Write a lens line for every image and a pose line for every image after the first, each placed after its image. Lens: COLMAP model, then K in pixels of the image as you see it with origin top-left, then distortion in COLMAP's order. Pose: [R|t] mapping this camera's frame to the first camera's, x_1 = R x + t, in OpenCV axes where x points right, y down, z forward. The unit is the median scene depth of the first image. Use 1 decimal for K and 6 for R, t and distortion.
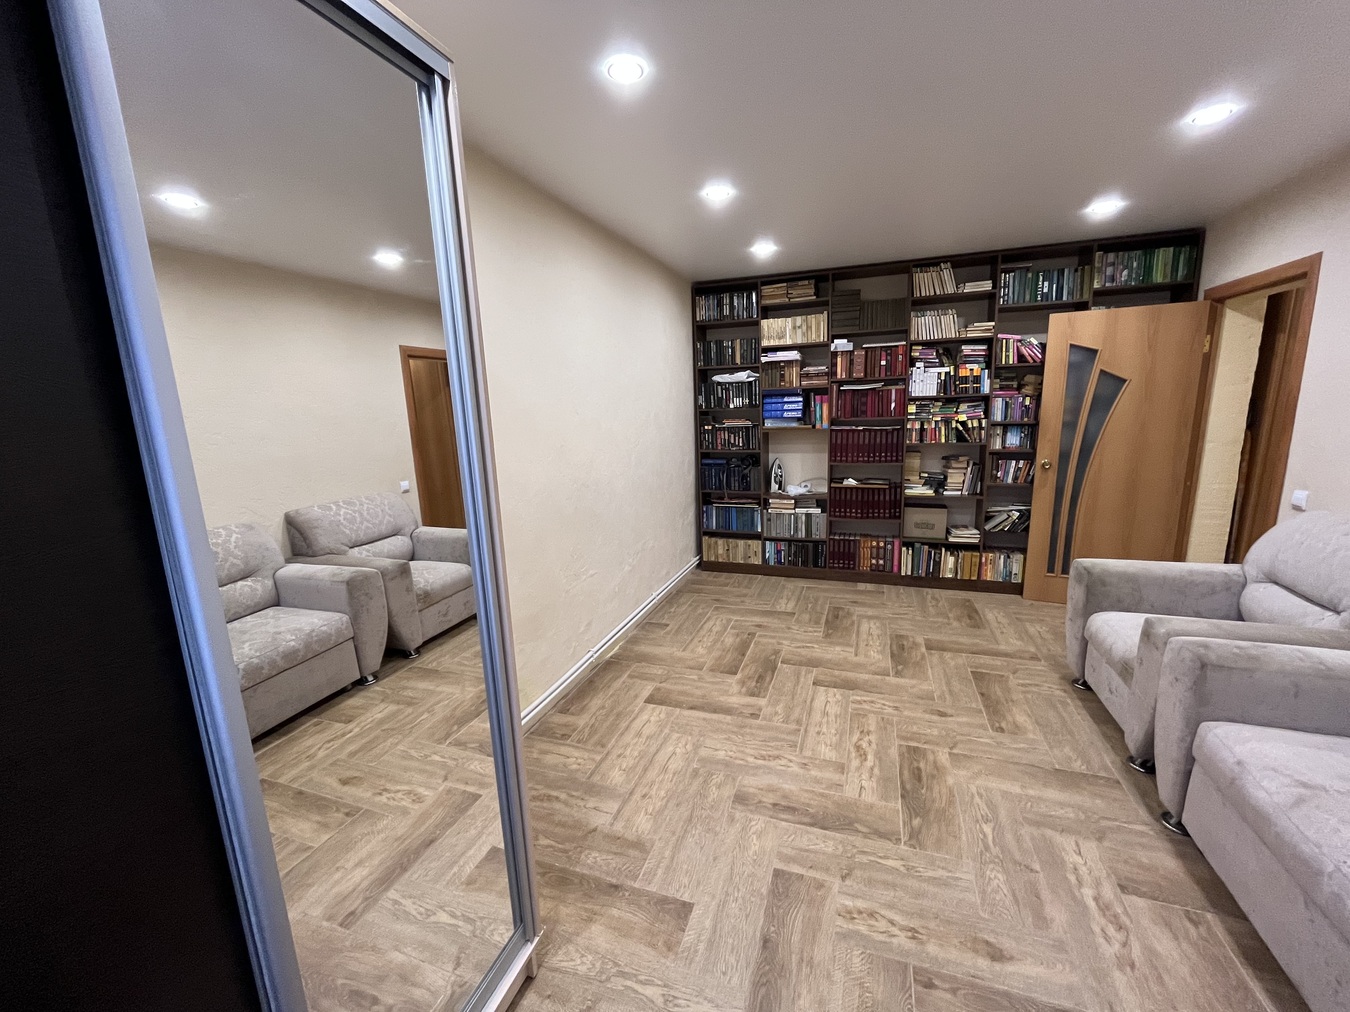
lens RADIAL K [[541.0, 0, 677.2], [0, 541.0, 509.2], [0, 0, 1]] dist [-0.006836, 0.000203]
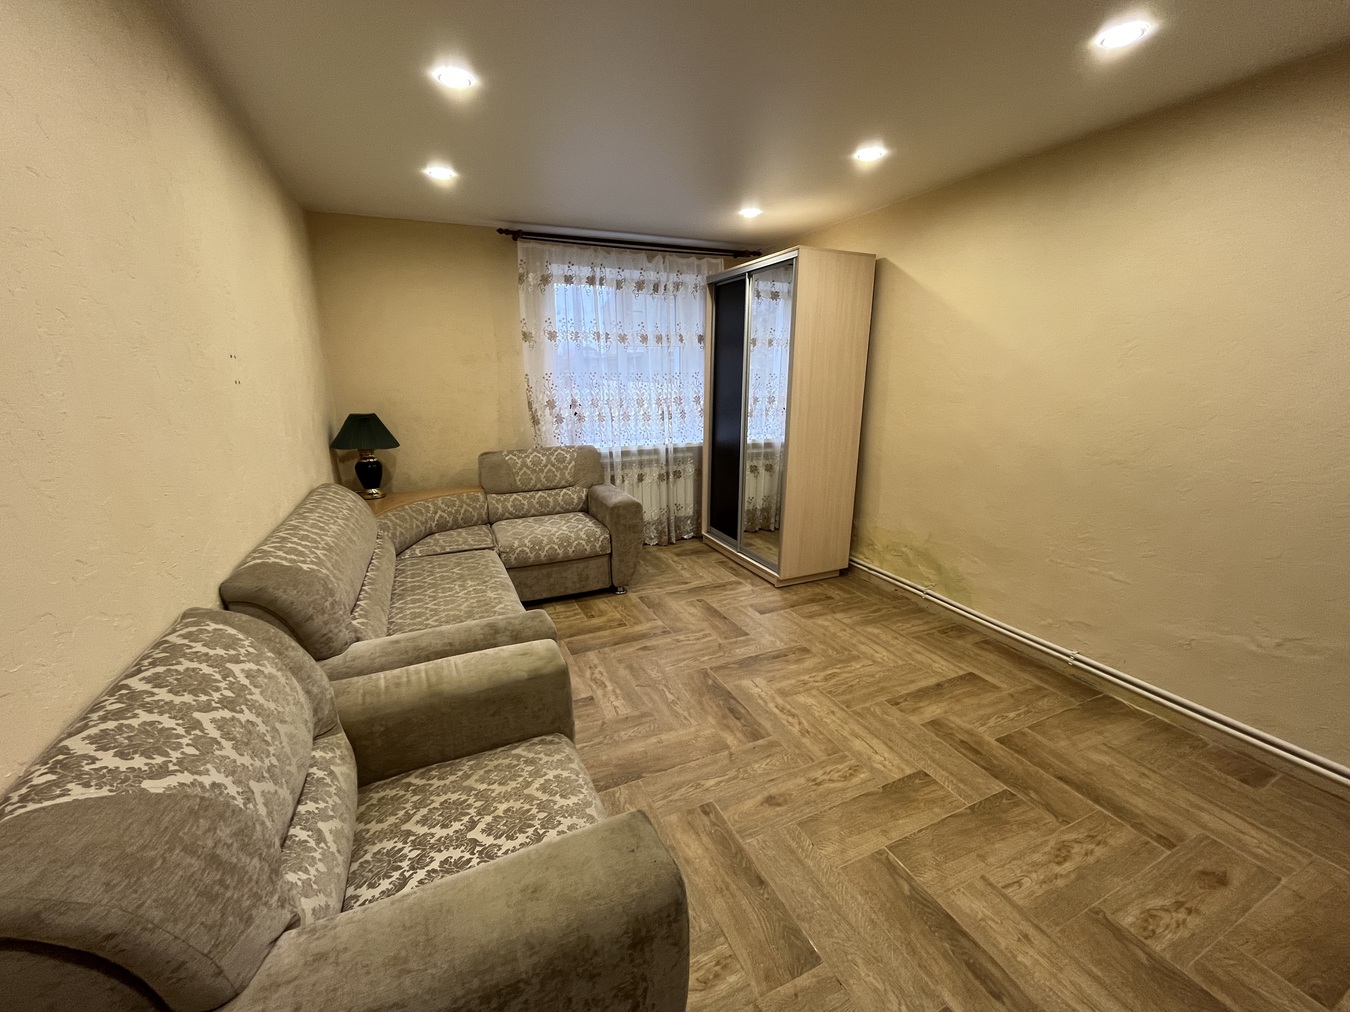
lens RADIAL K [[541.0, 0, 673.9], [0, 541.0, 506.2], [0, 0, 1]] dist [-0.006836, 0.000203]
pose [[-0.714248, 0.206720, -0.668668, 1.096163], [-0.103073, 0.913901, 0.392633, -0.298551], [0.692261, 0.349359, -0.631445, 1.349517]]
